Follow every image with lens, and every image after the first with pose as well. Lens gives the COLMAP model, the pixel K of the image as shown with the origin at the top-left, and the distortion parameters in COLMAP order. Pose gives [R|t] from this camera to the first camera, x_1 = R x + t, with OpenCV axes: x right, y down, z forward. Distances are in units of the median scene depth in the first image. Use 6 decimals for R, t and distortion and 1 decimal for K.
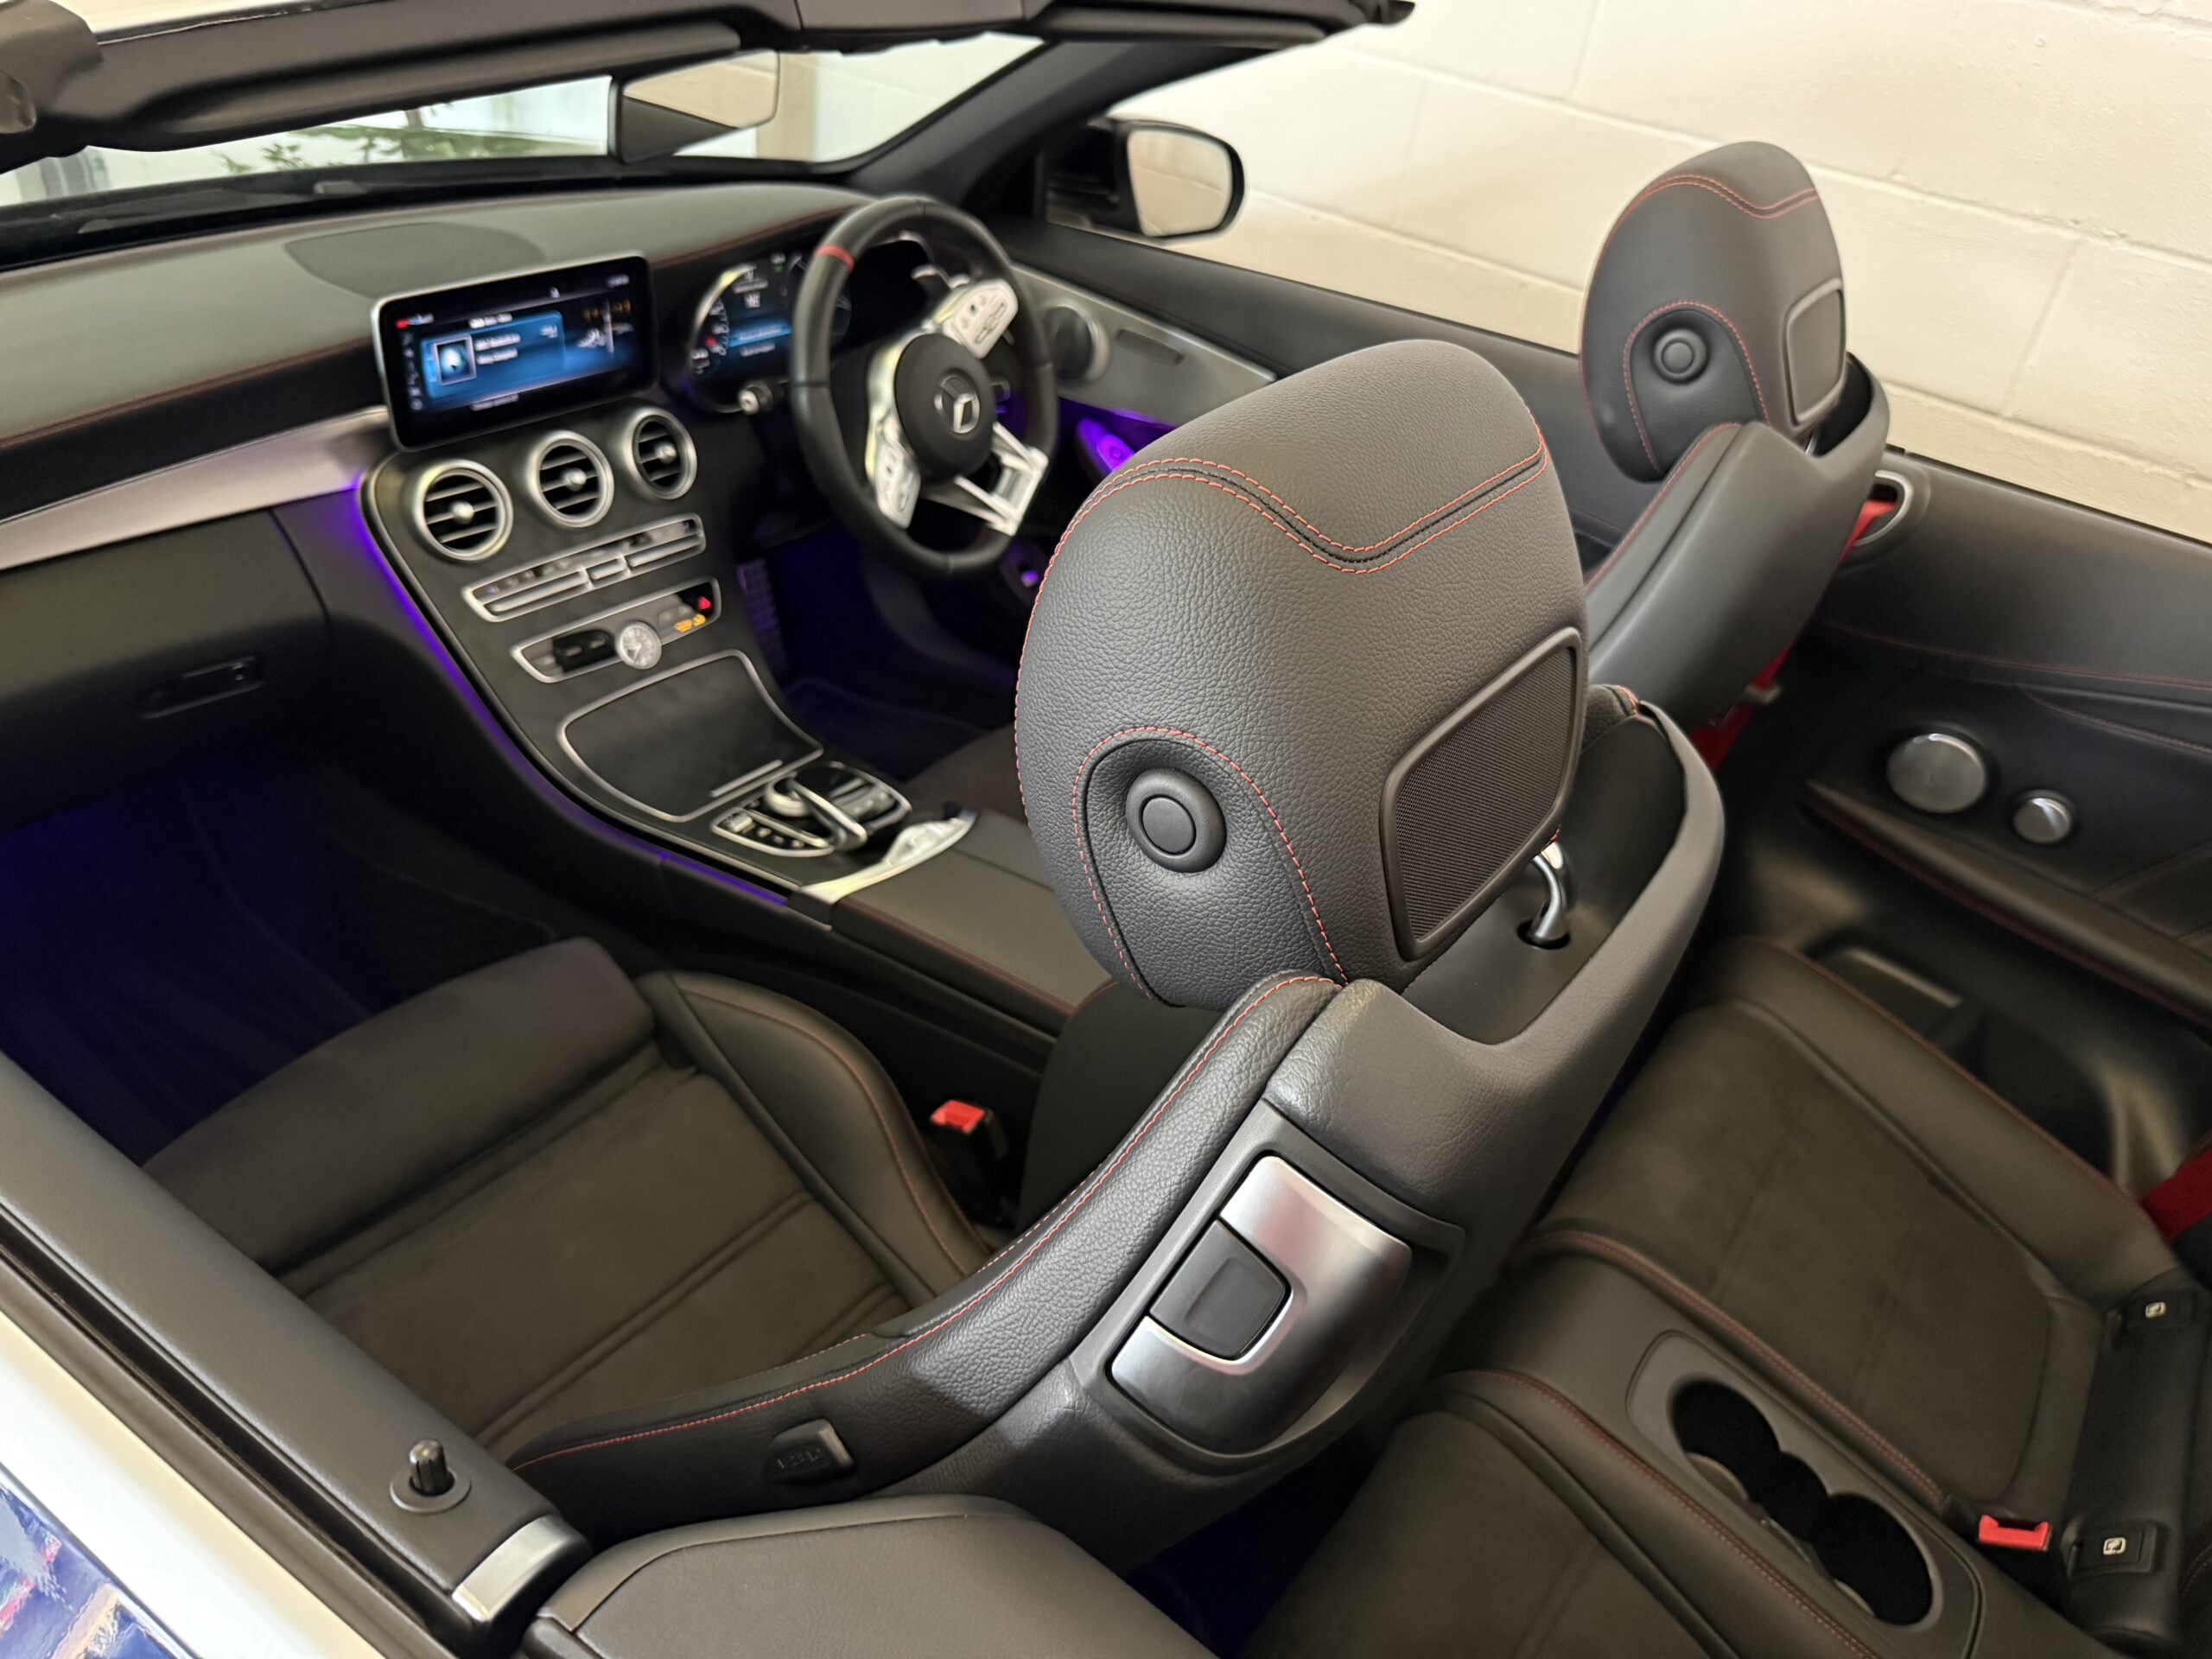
lens RADIAL K [[1652.3, 0, 1113.1], [0, 1652.3, 828.1], [0, 0, 1]] dist [0.146684, -0.434684]
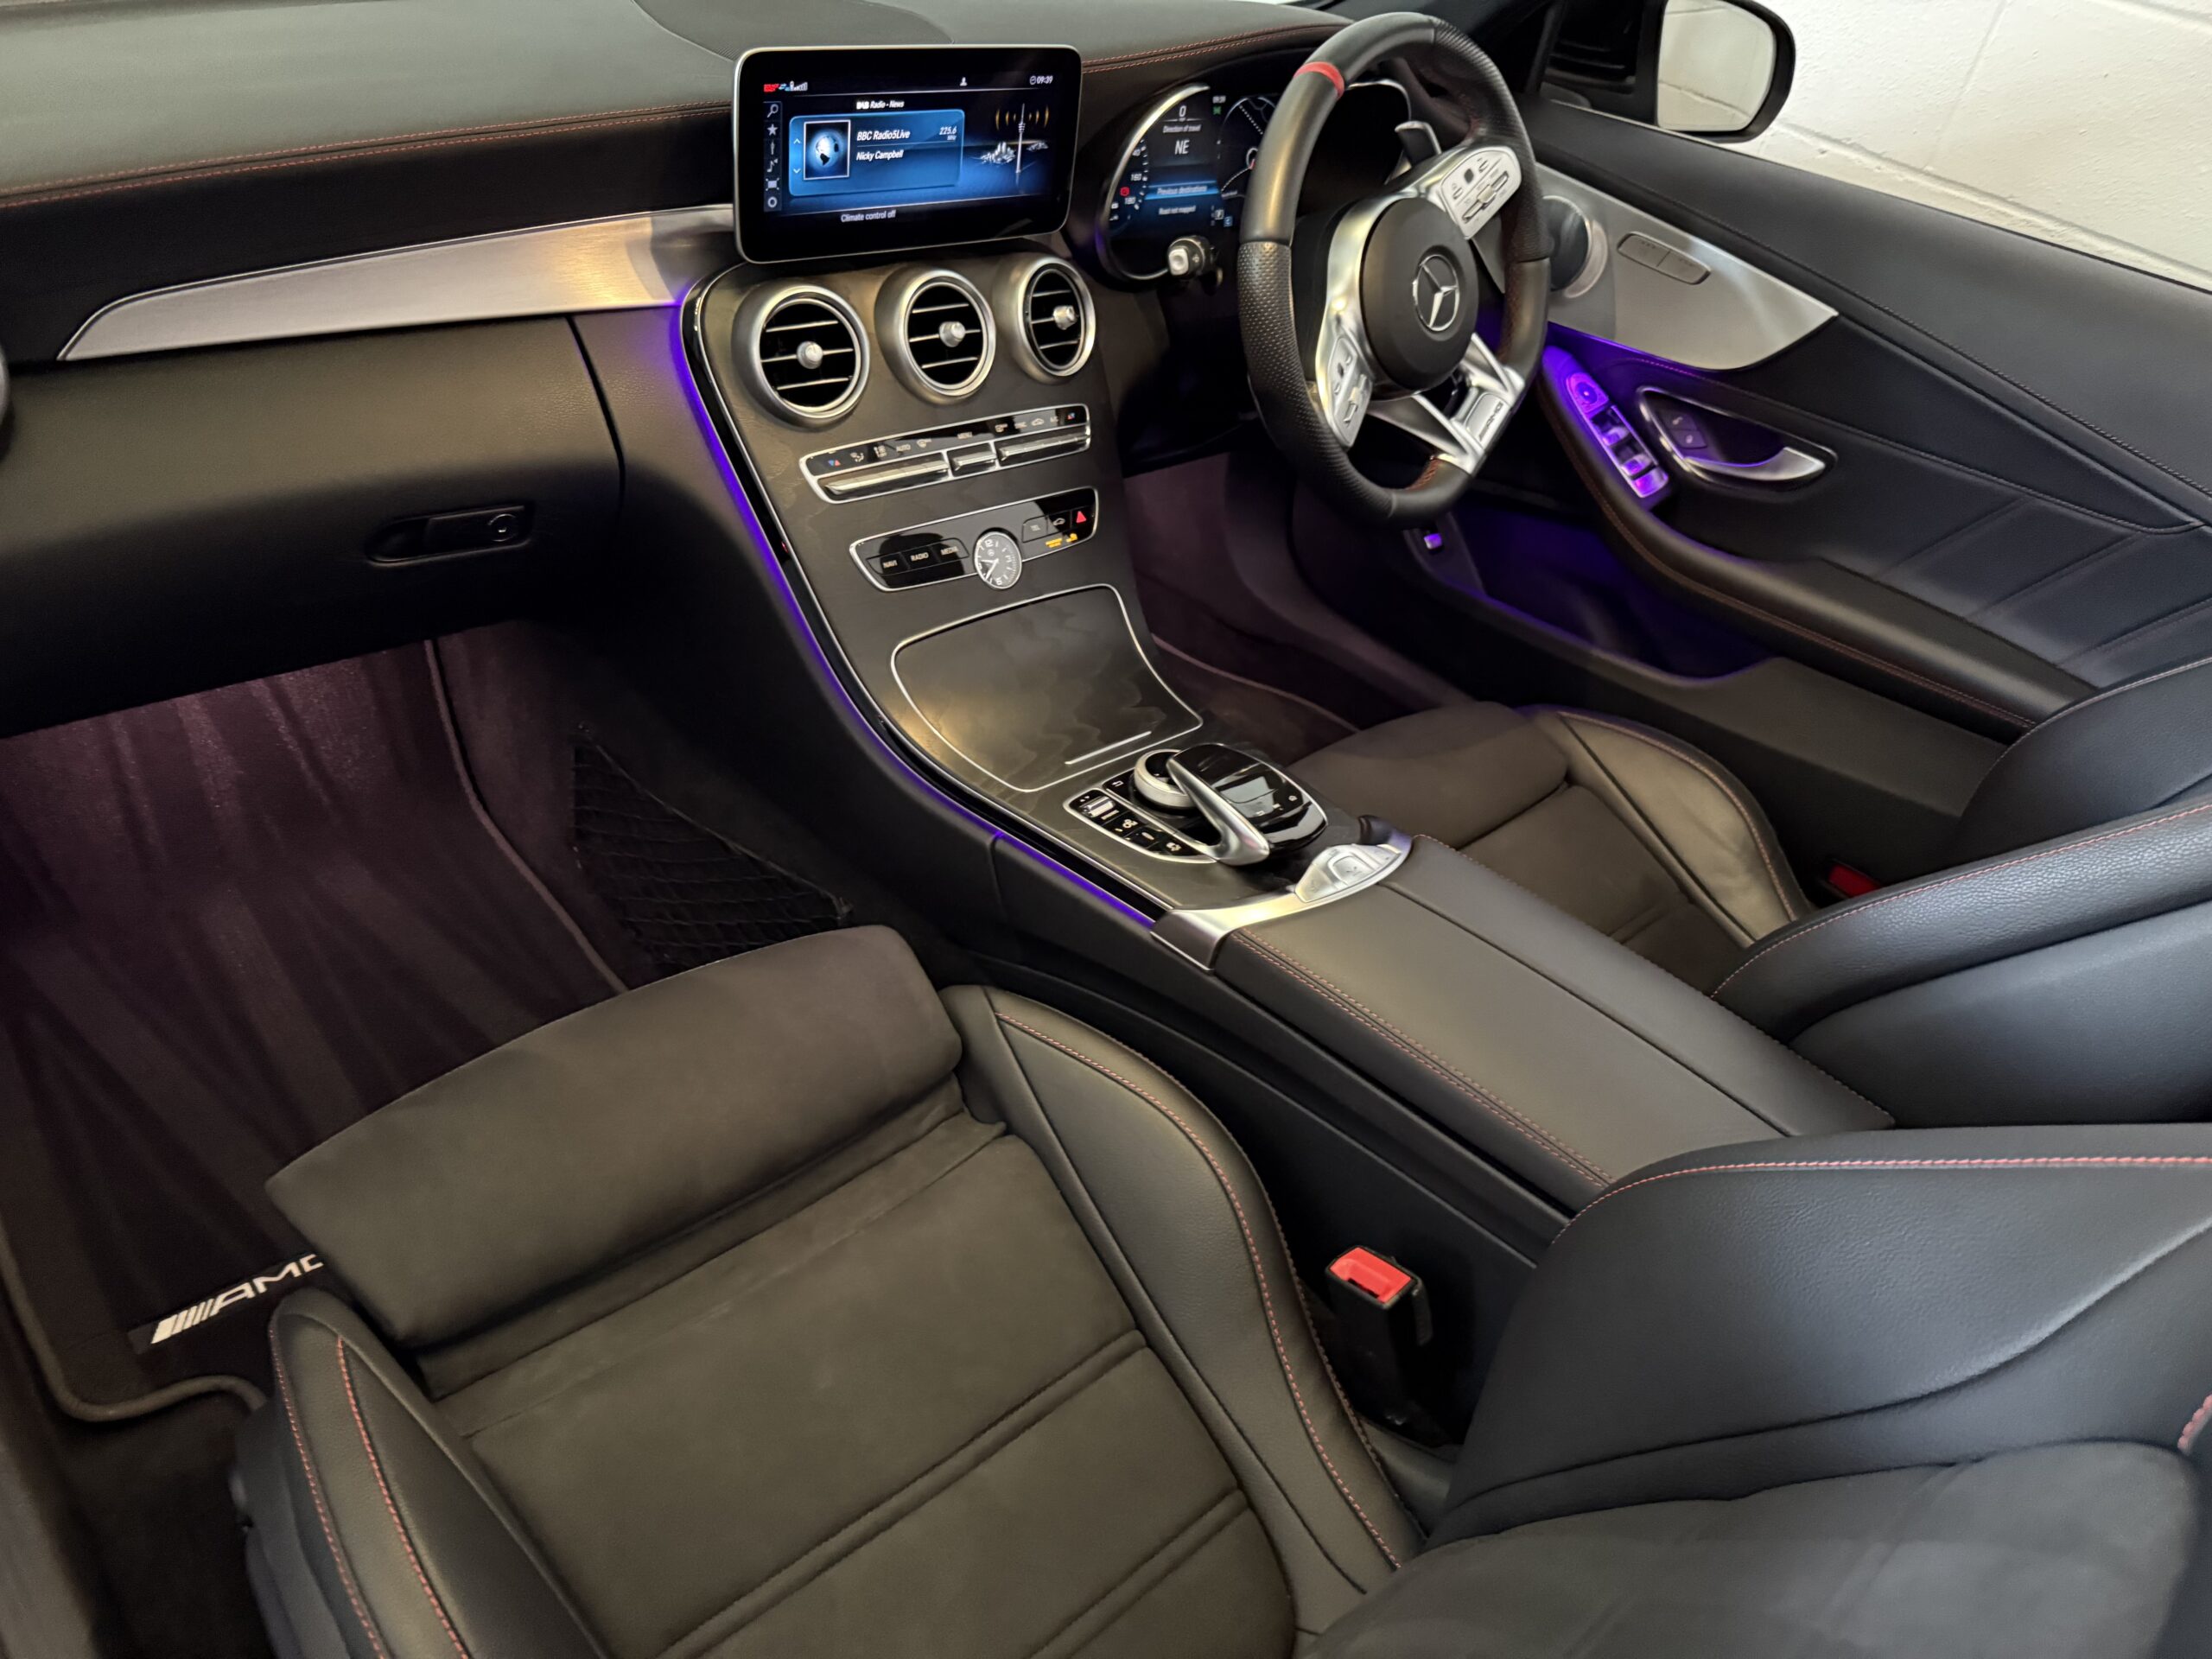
lens RADIAL K [[1652.3, 0, 1113.1], [0, 1652.3, 828.1], [0, 0, 1]] dist [0.146684, -0.434684]
pose [[0.980333, 0.144200, -0.134736, -0.109675], [-0.141460, 0.989497, 0.029743, -0.015972], [0.137610, -0.010098, 0.990435, 0.240036]]
